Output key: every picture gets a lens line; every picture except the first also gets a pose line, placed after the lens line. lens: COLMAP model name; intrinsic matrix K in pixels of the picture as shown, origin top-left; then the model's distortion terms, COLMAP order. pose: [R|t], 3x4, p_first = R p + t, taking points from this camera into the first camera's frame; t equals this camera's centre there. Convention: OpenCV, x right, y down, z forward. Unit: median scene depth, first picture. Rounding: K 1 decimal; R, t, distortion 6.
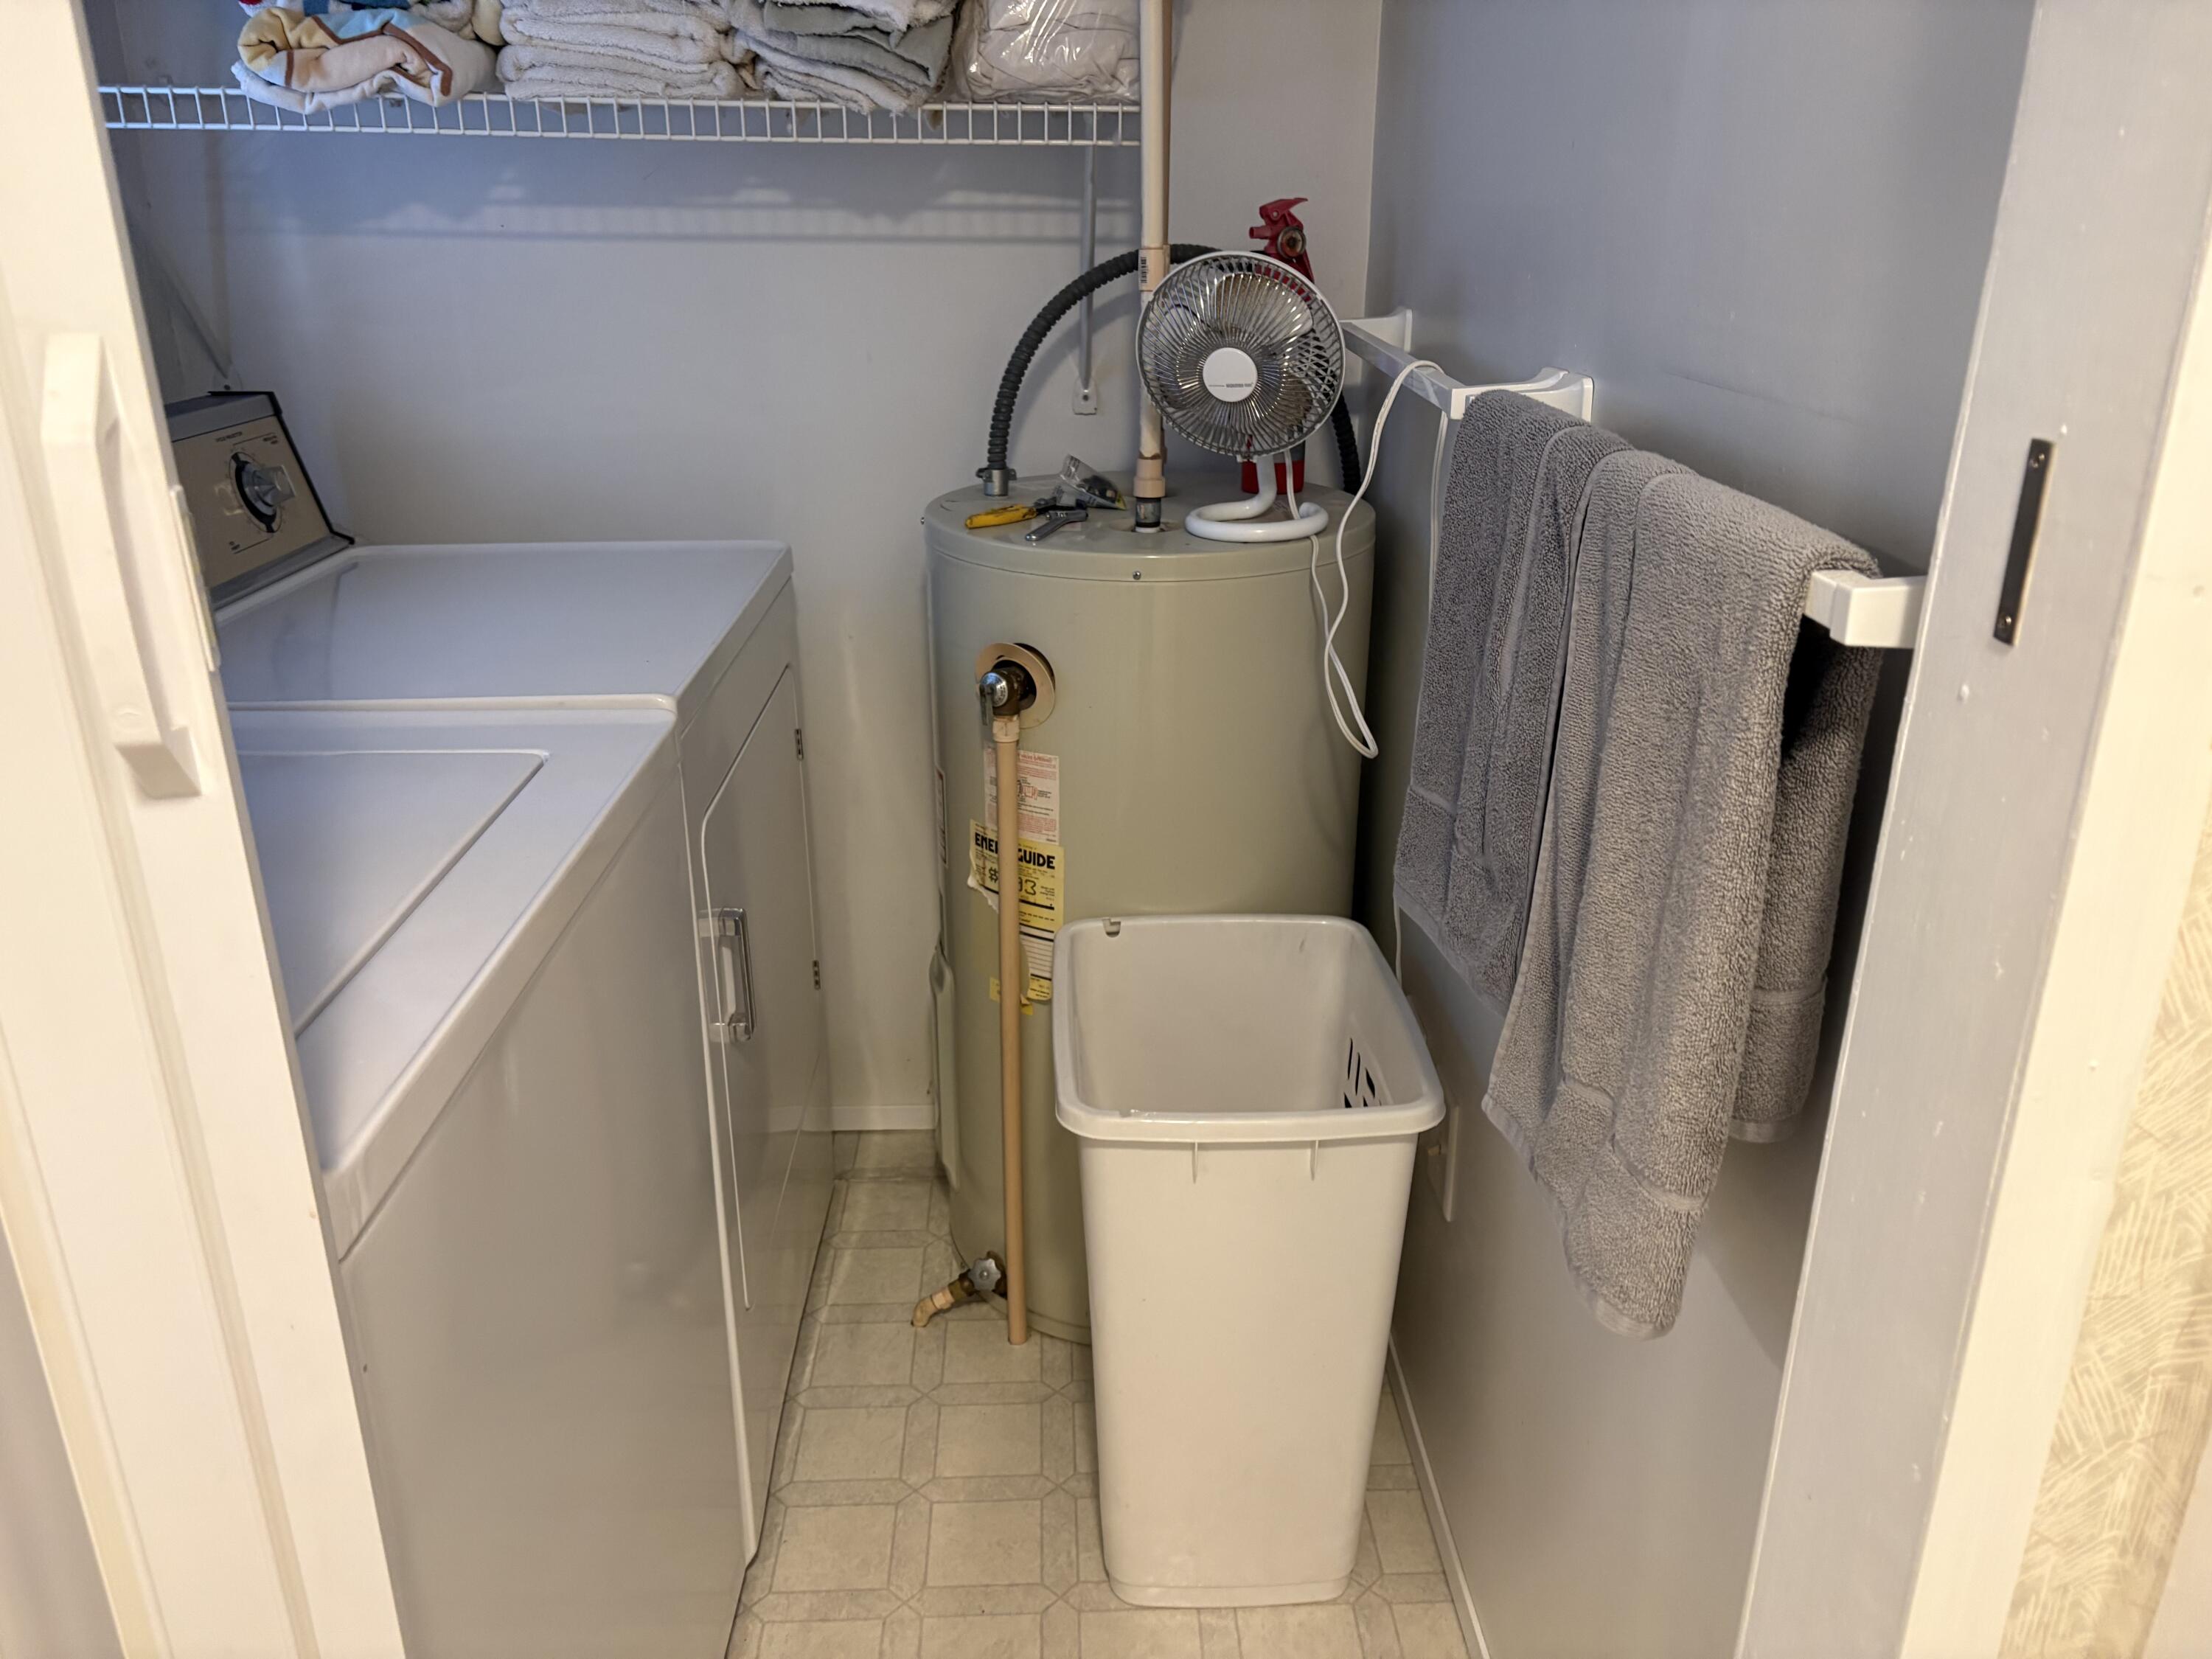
lens RADIAL K [[1695.9, 0, 1106.0], [0, 1695.9, 829.5], [0, 0, 1]] dist [0.066241, -0.067584]
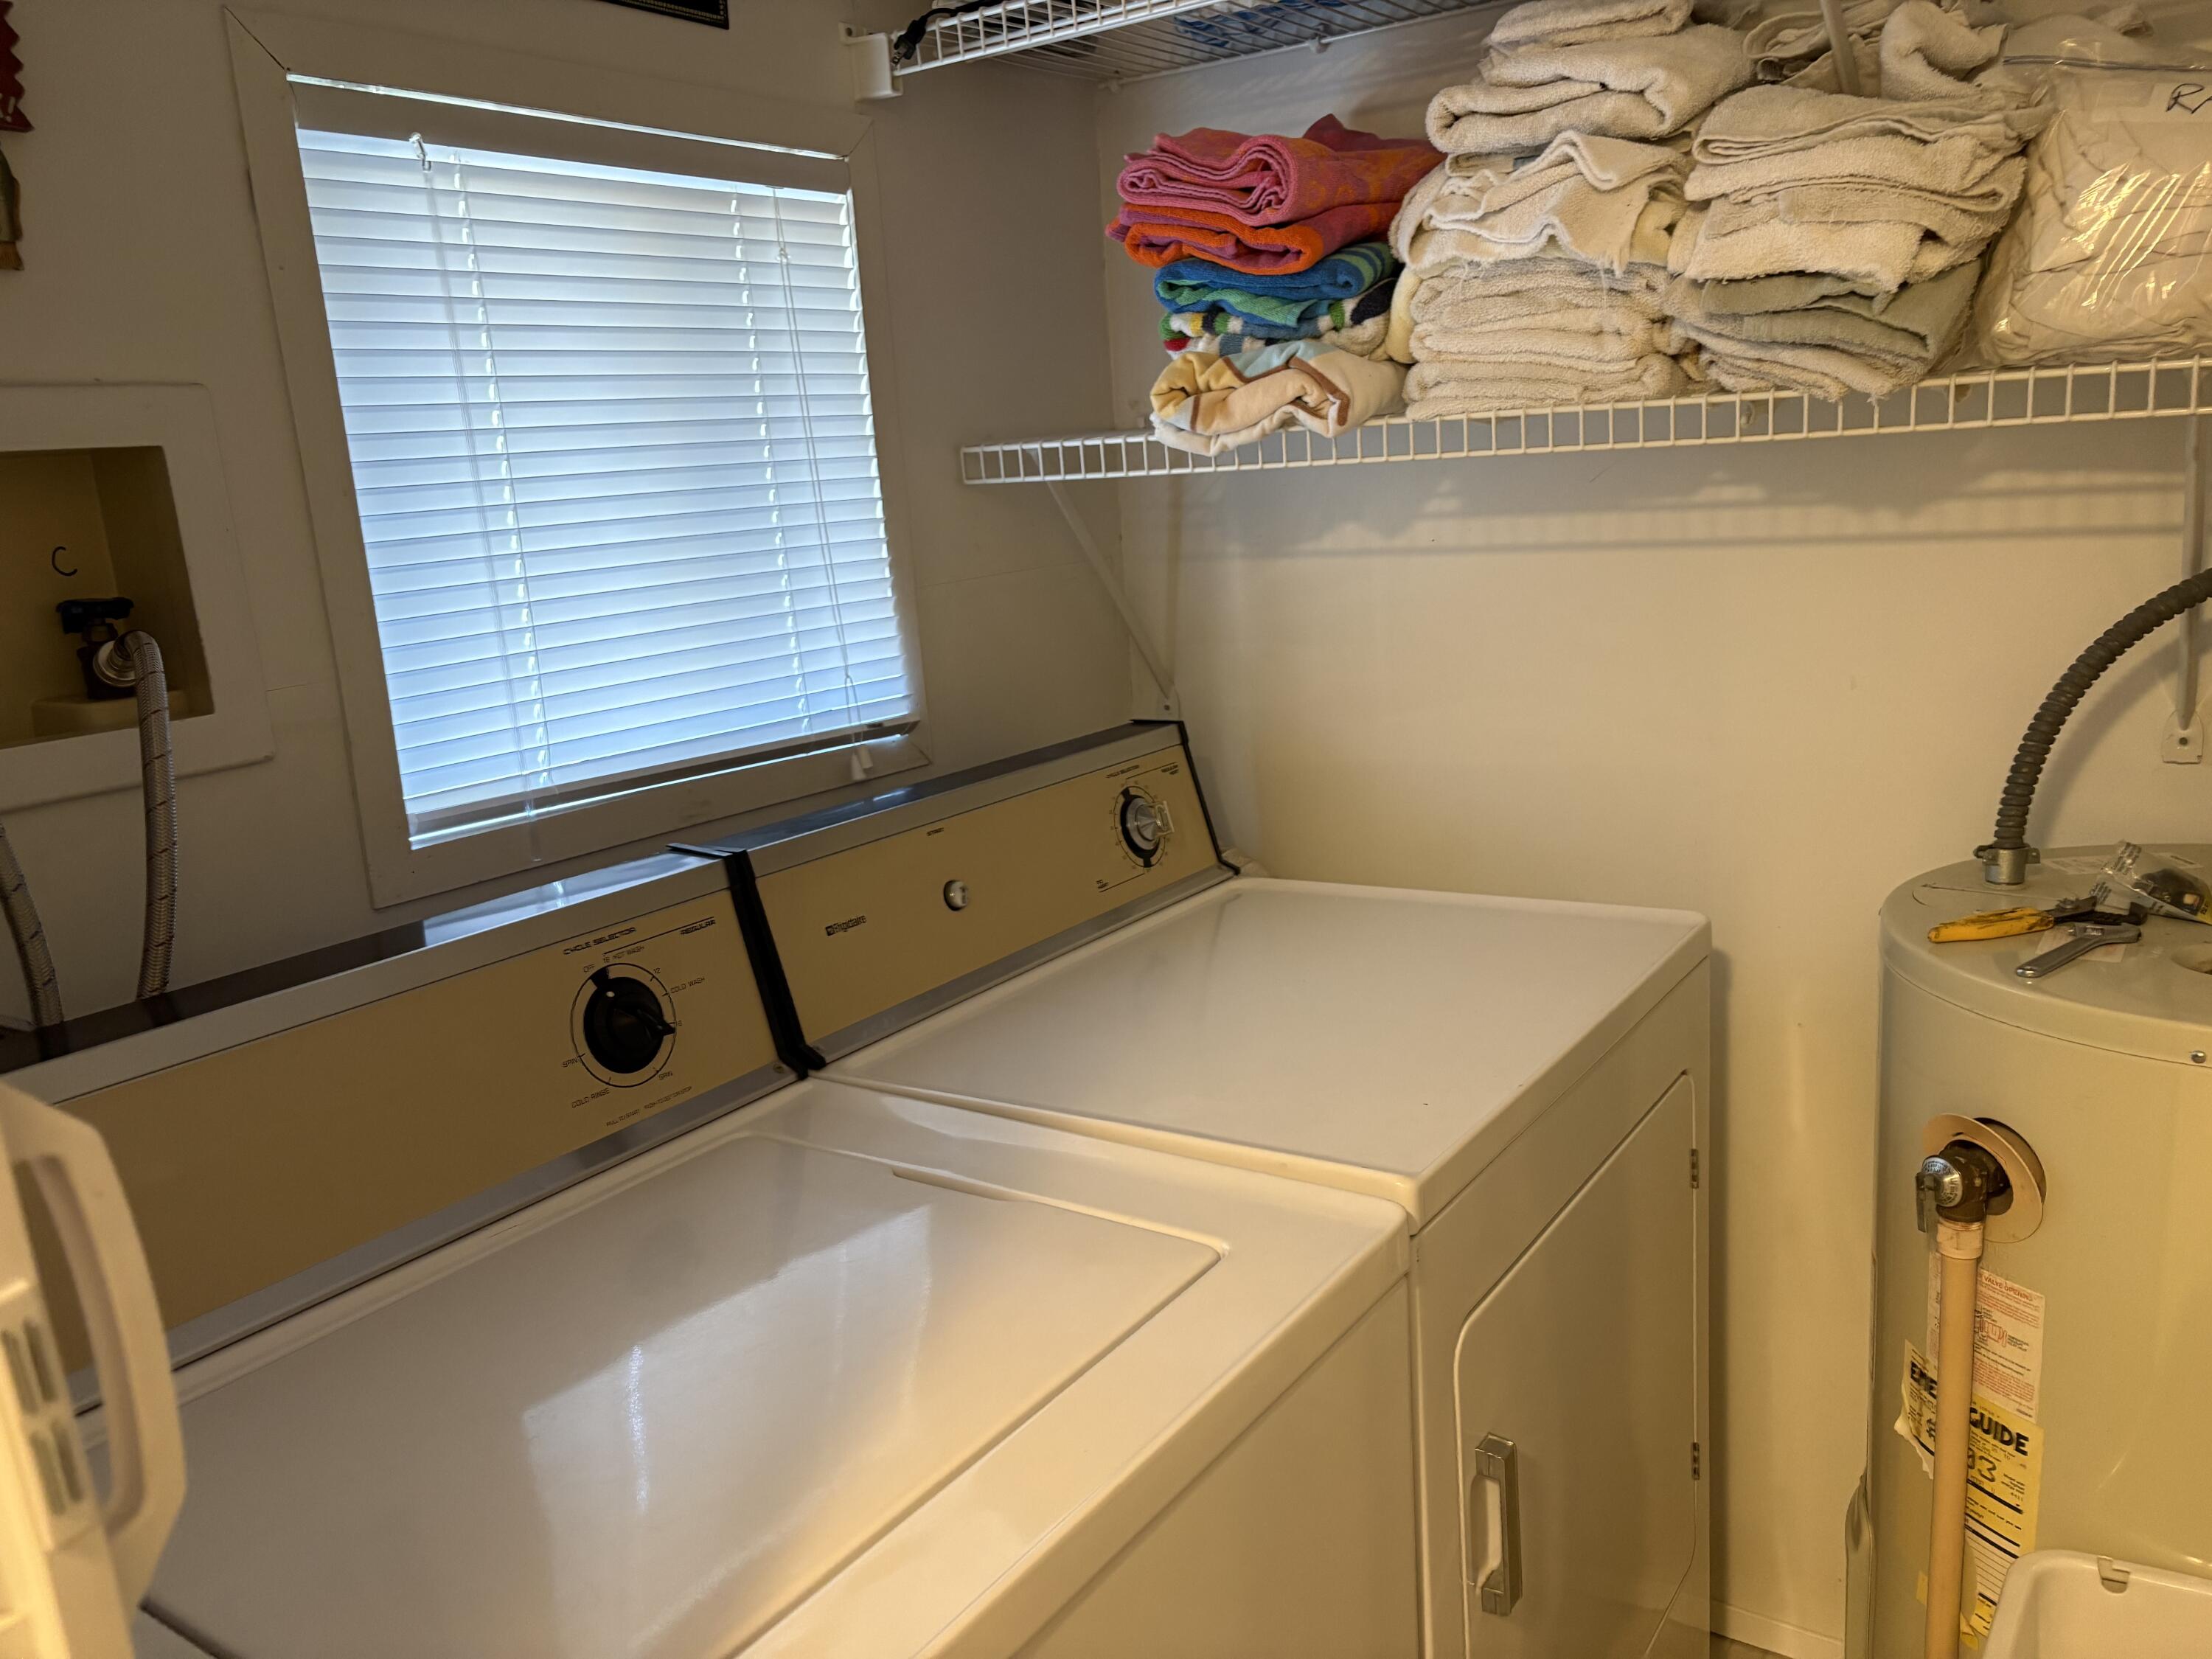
lens RADIAL K [[1677.6, 0, 1108.1], [0, 1677.6, 843.3], [0, 0, 1]] dist [0.056151, -0.052617]
pose [[0.801147, 0.076481, -0.593561, 0.063364], [-0.141856, 0.987804, -0.064188, -0.129245], [0.581413, 0.135624, 0.802225, 0.234731]]
